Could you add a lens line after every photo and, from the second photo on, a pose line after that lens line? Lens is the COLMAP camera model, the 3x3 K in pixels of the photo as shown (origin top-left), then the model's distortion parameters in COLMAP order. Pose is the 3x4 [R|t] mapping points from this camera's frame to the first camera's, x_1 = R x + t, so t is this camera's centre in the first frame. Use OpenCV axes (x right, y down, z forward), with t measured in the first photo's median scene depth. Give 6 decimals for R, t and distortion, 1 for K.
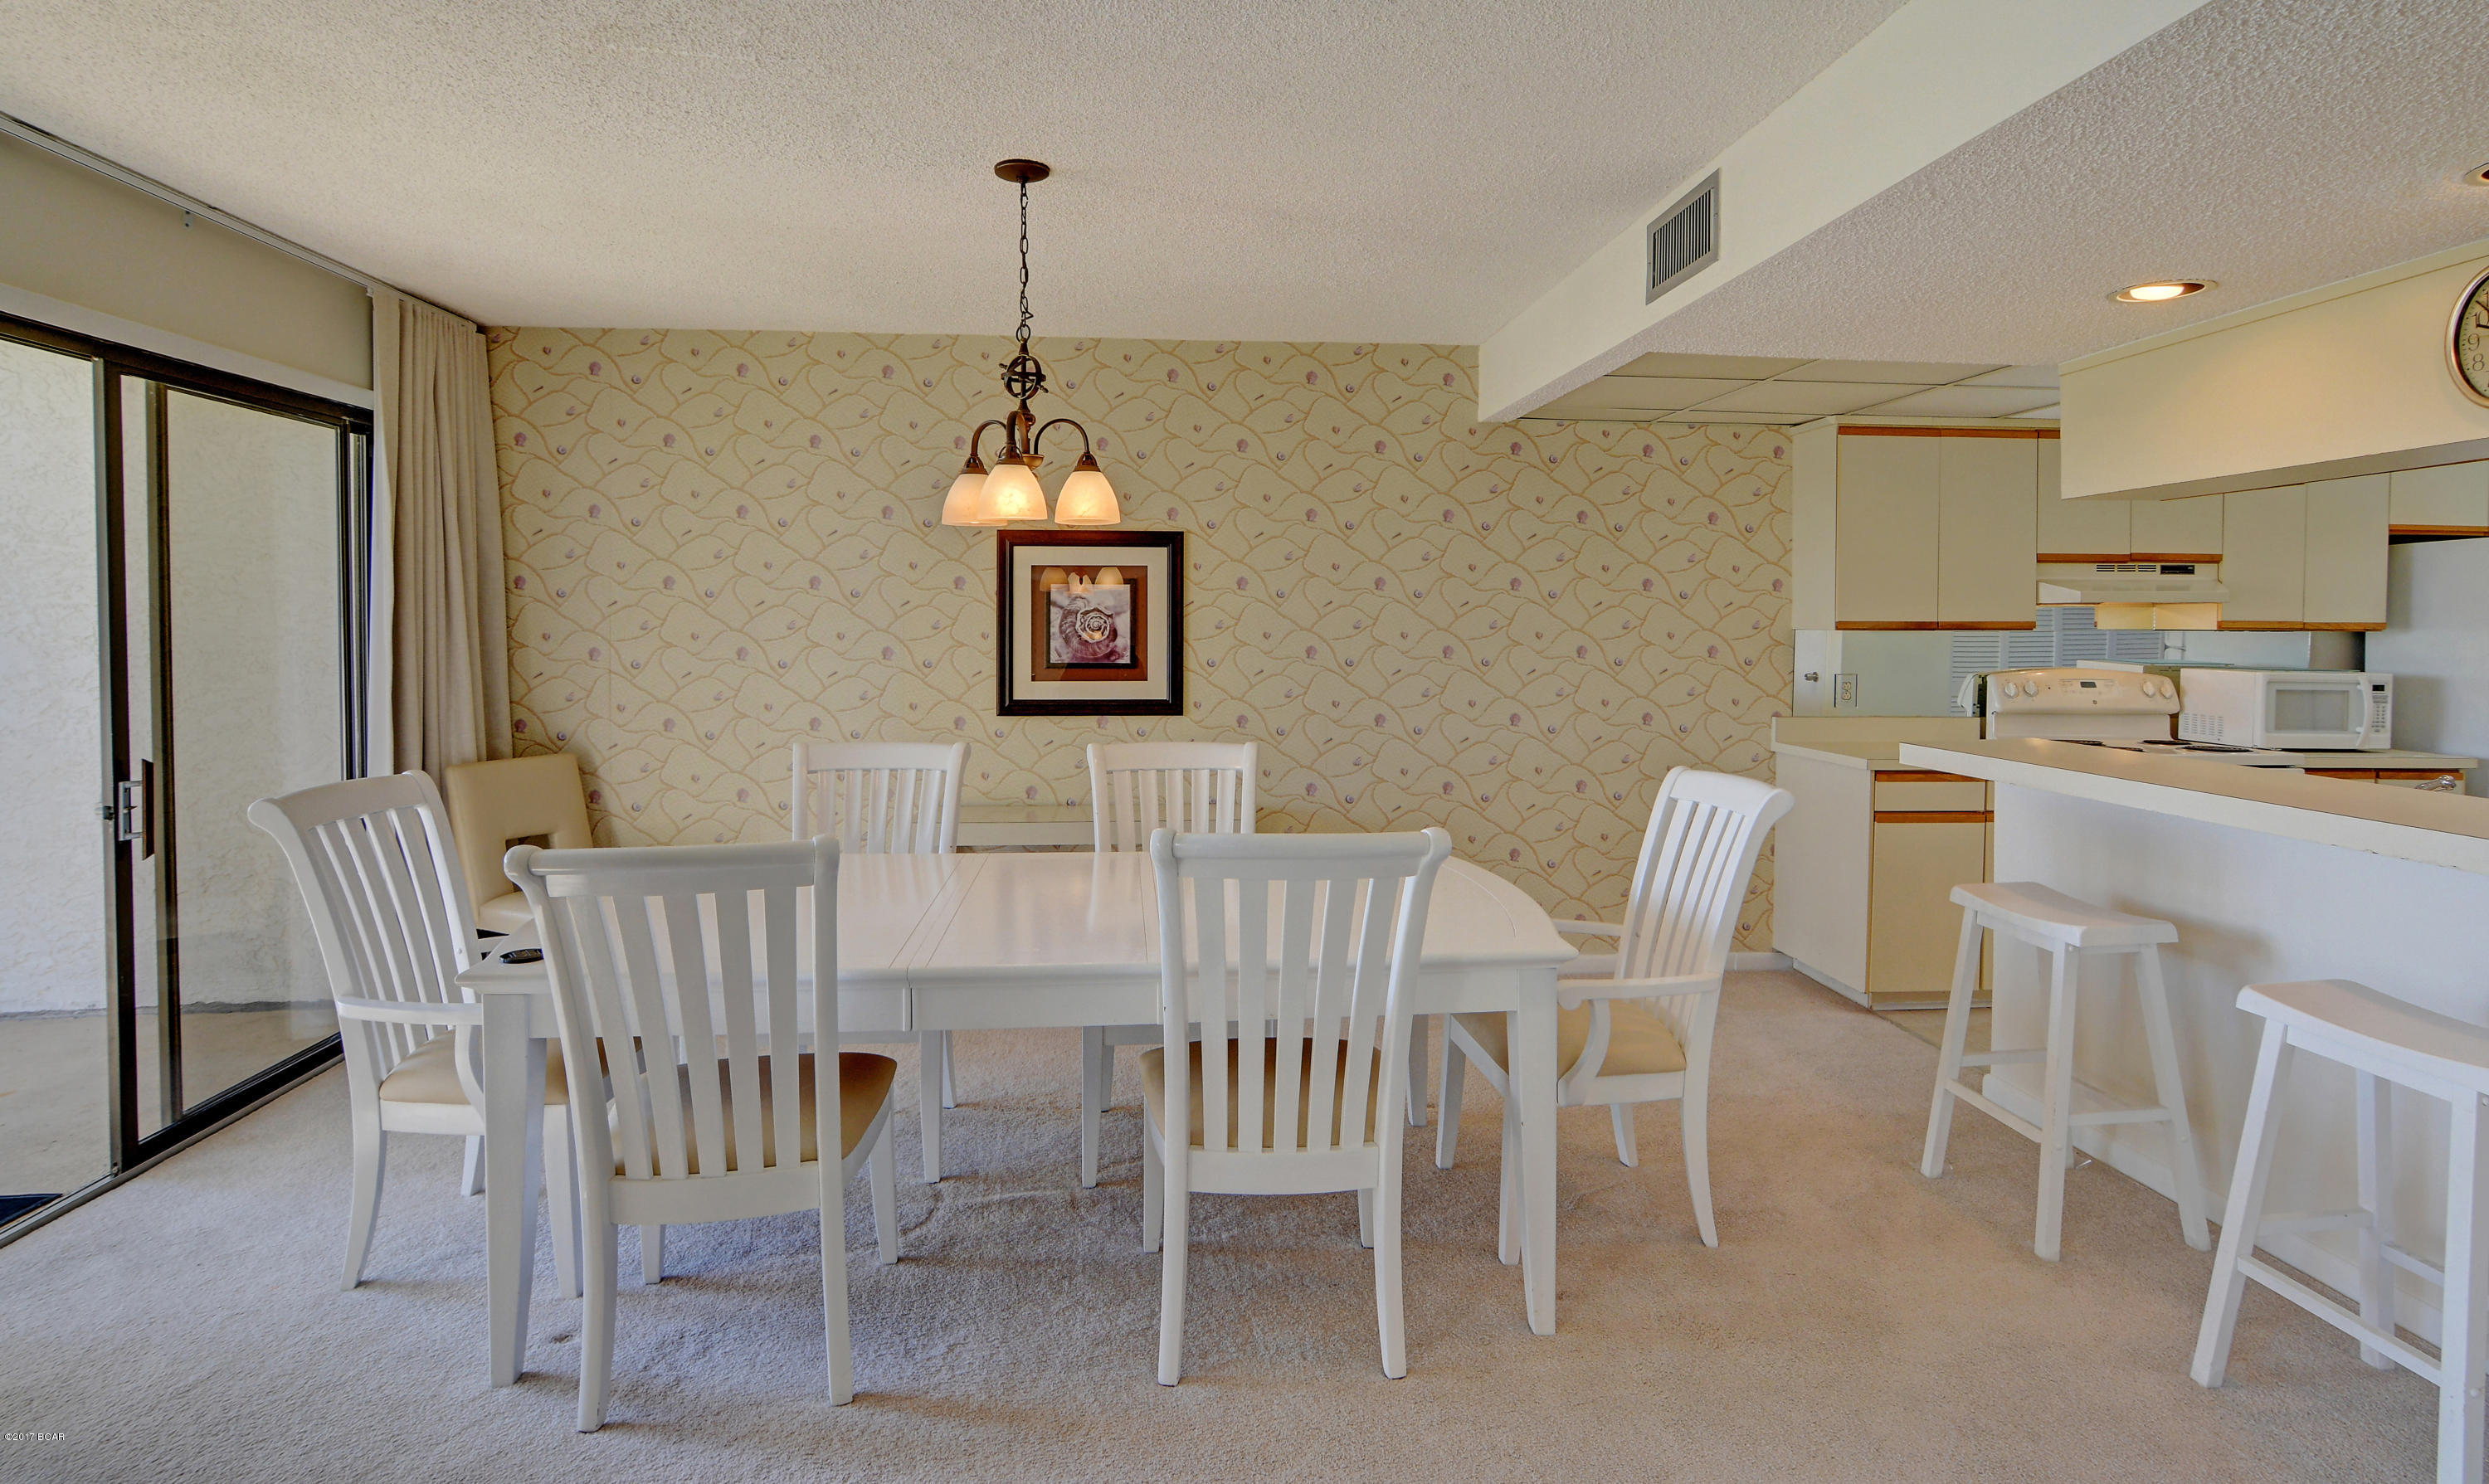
lens RADIAL K [[1241.1, 0, 1246.9], [0, 1241.1, 659.8], [0, 0, 1]] dist [-0.032551, 0.000195]
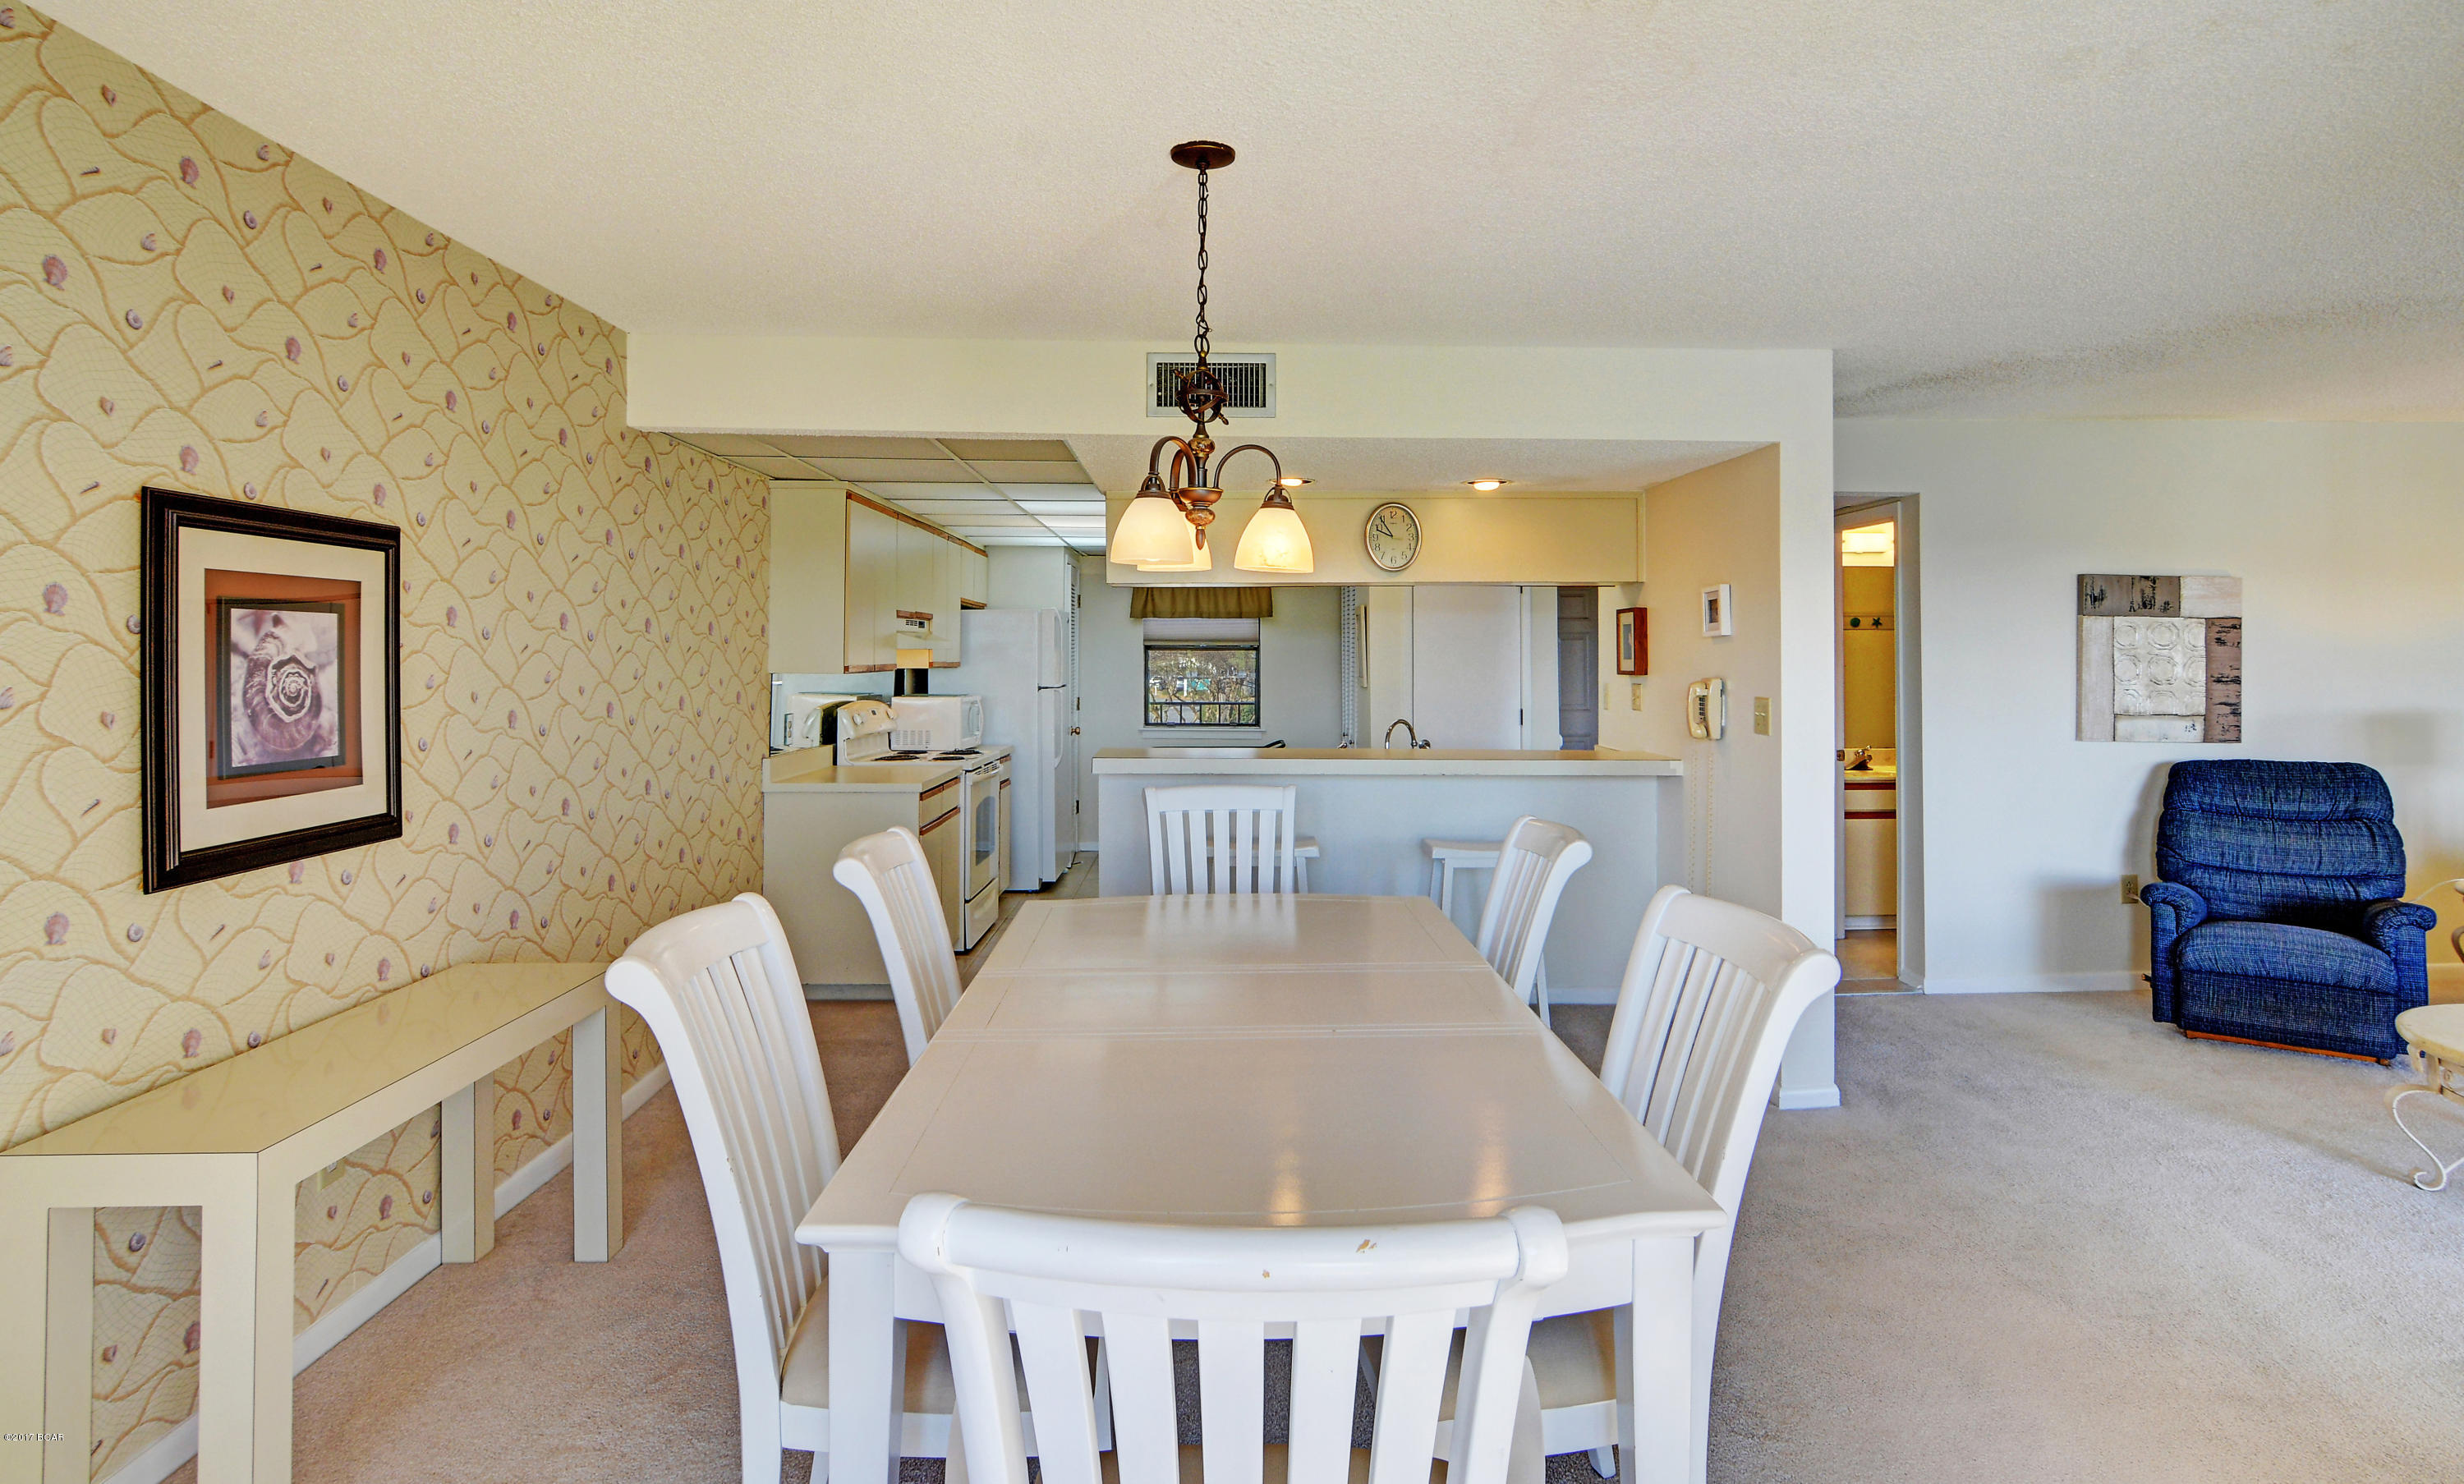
lens RADIAL K [[1161.4, 0, 1378.8], [0, 1161.4, 657.6], [0, 0, 1]] dist [0.004310, 0.000188]
pose [[0.016860, -0.005757, 0.999841, -0.608137], [0.037960, 0.999266, 0.005114, -0.026158], [-0.999137, 0.037867, 0.017066, 0.527306]]
